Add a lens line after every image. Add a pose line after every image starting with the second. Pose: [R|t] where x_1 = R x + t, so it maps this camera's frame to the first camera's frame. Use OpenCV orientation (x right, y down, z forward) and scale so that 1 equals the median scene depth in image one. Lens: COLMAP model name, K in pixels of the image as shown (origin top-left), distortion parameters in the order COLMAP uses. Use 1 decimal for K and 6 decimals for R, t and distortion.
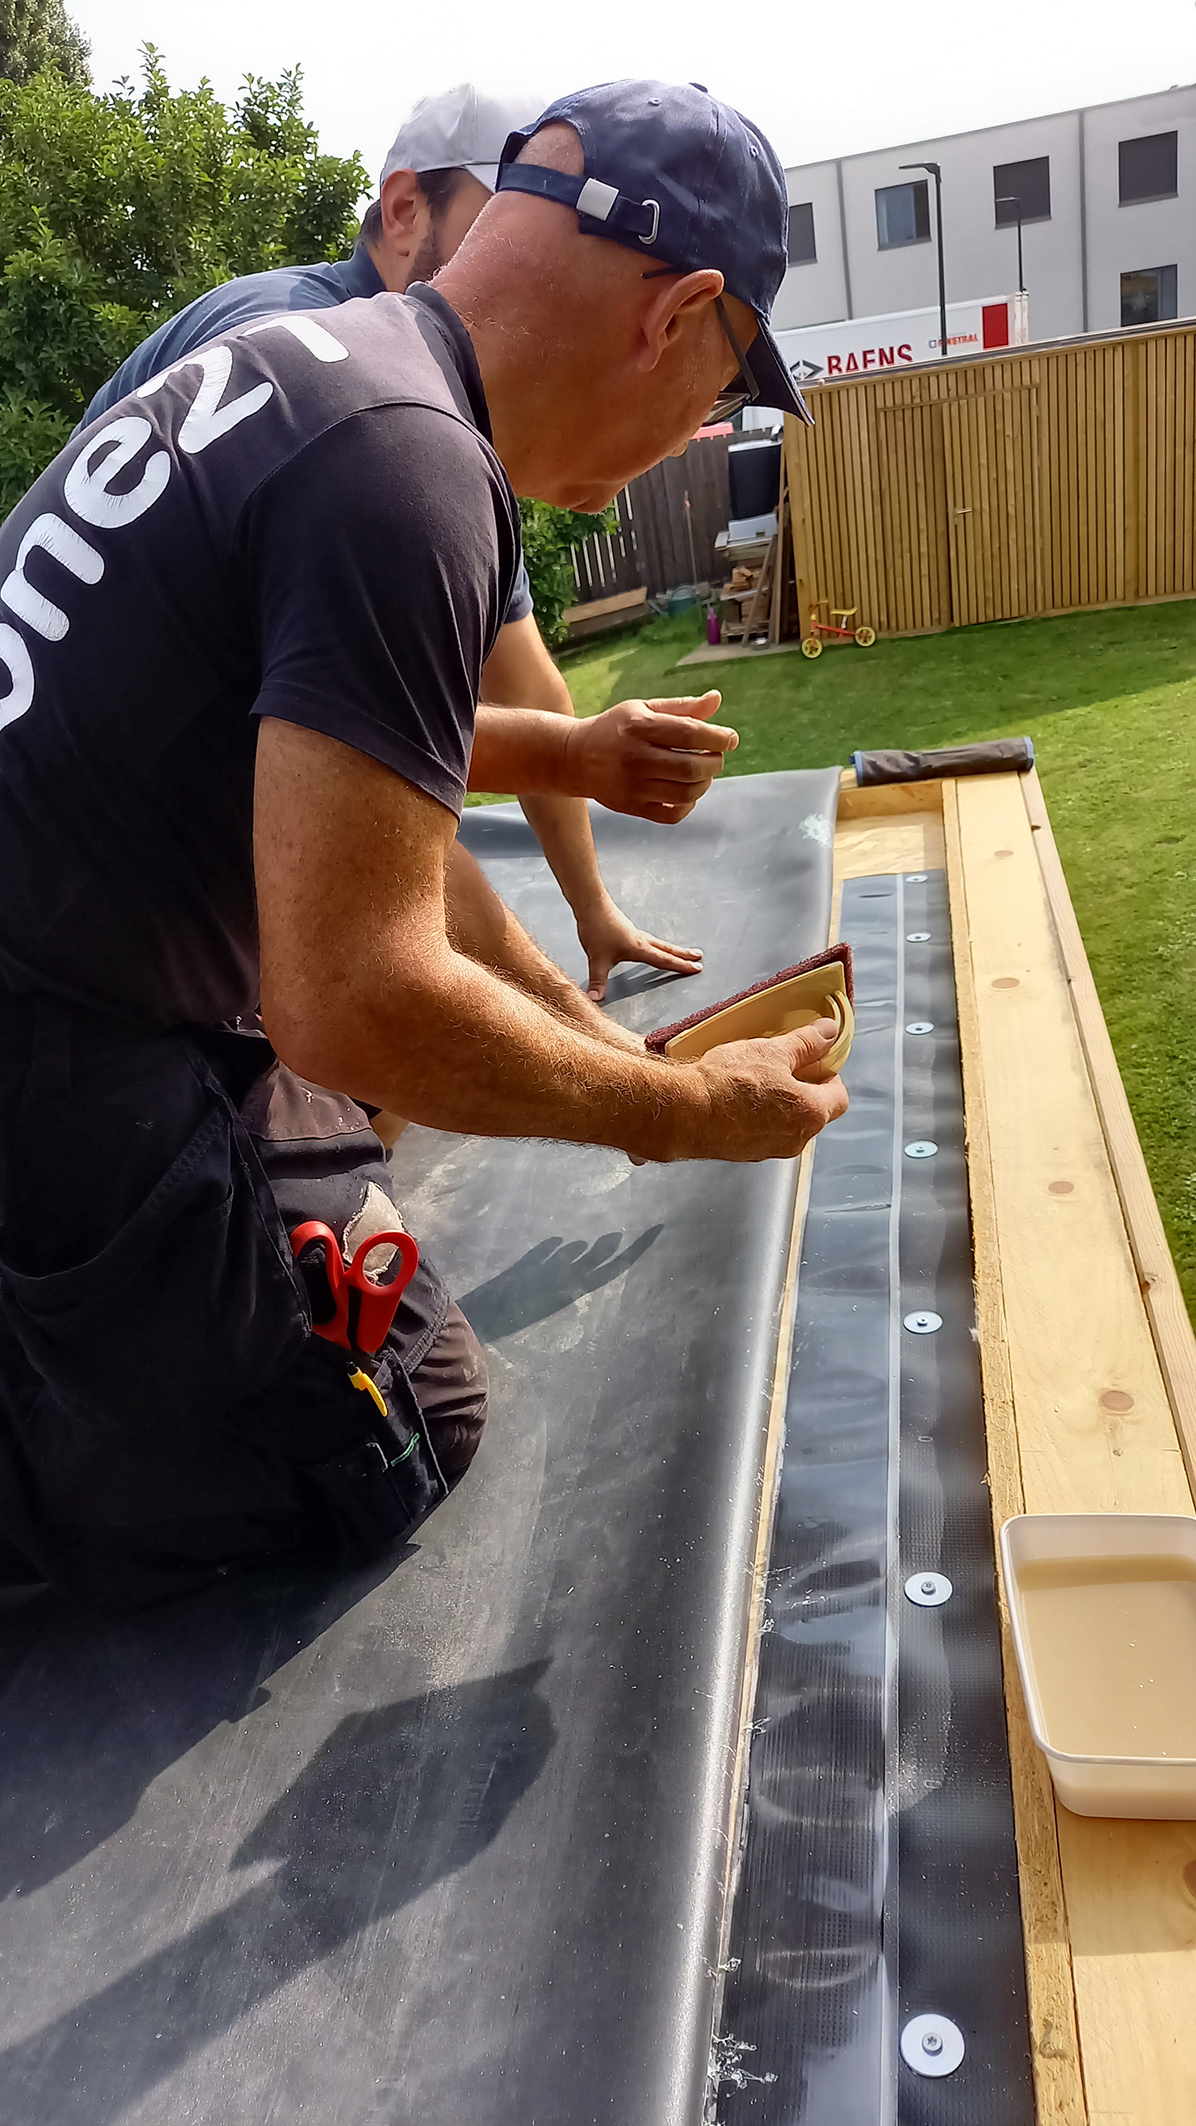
lens RADIAL K [[1585.3, 0, 590.3], [0, 1585.3, 1042.3], [0, 0, 1]] dist [0.046741, -0.051971]
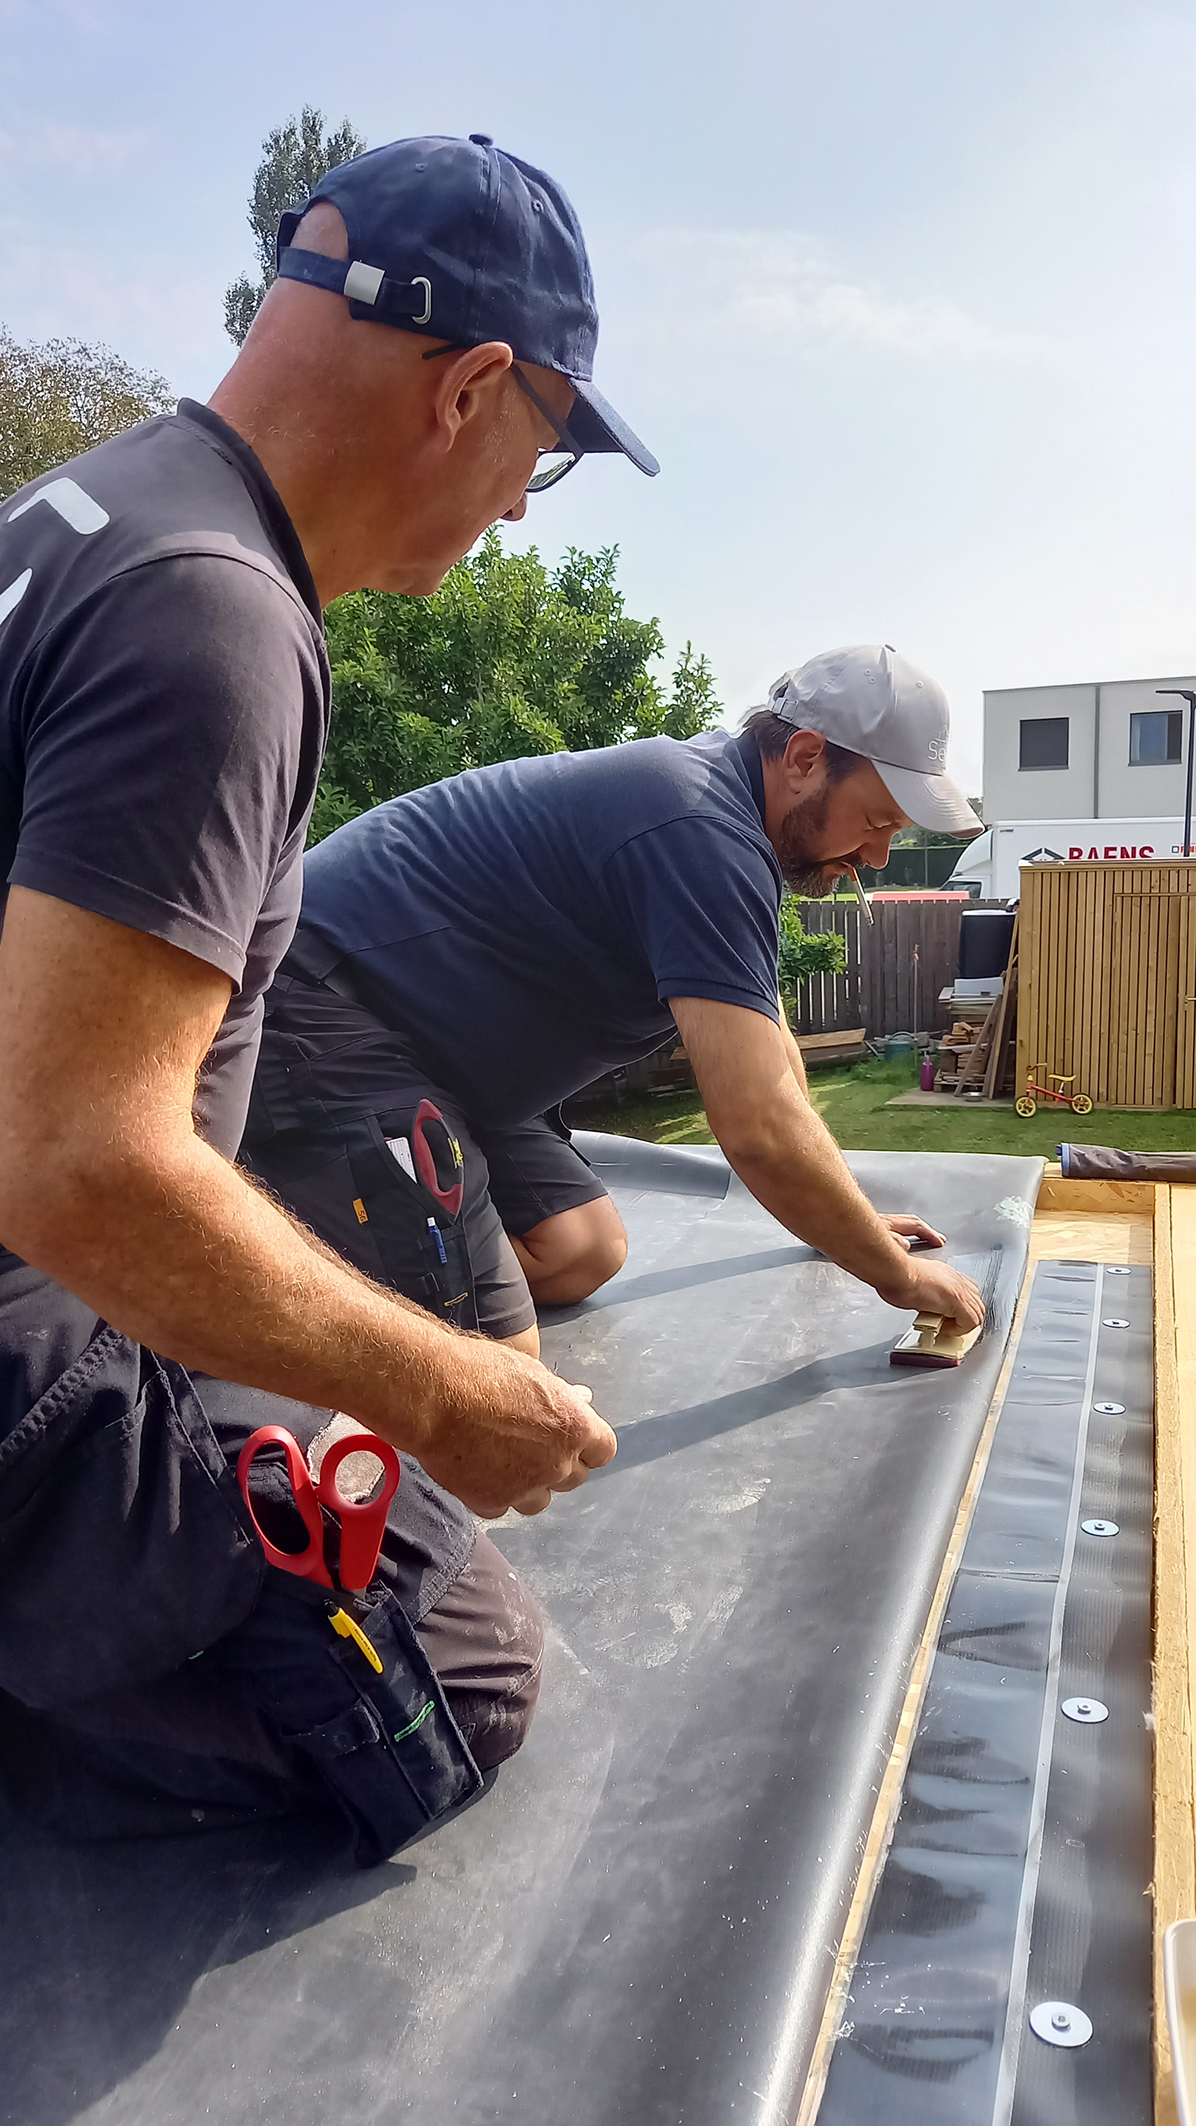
lens RADIAL K [[1585.3, 0, 599.4], [0, 1585.3, 1064.8], [0, 0, 1]] dist [0.046741, -0.051971]
pose [[0.980932, 0.143530, -0.131037, 0.018399], [-0.173028, 0.951997, -0.252512, 0.088987], [0.088504, 0.270371, 0.958680, 0.074420]]
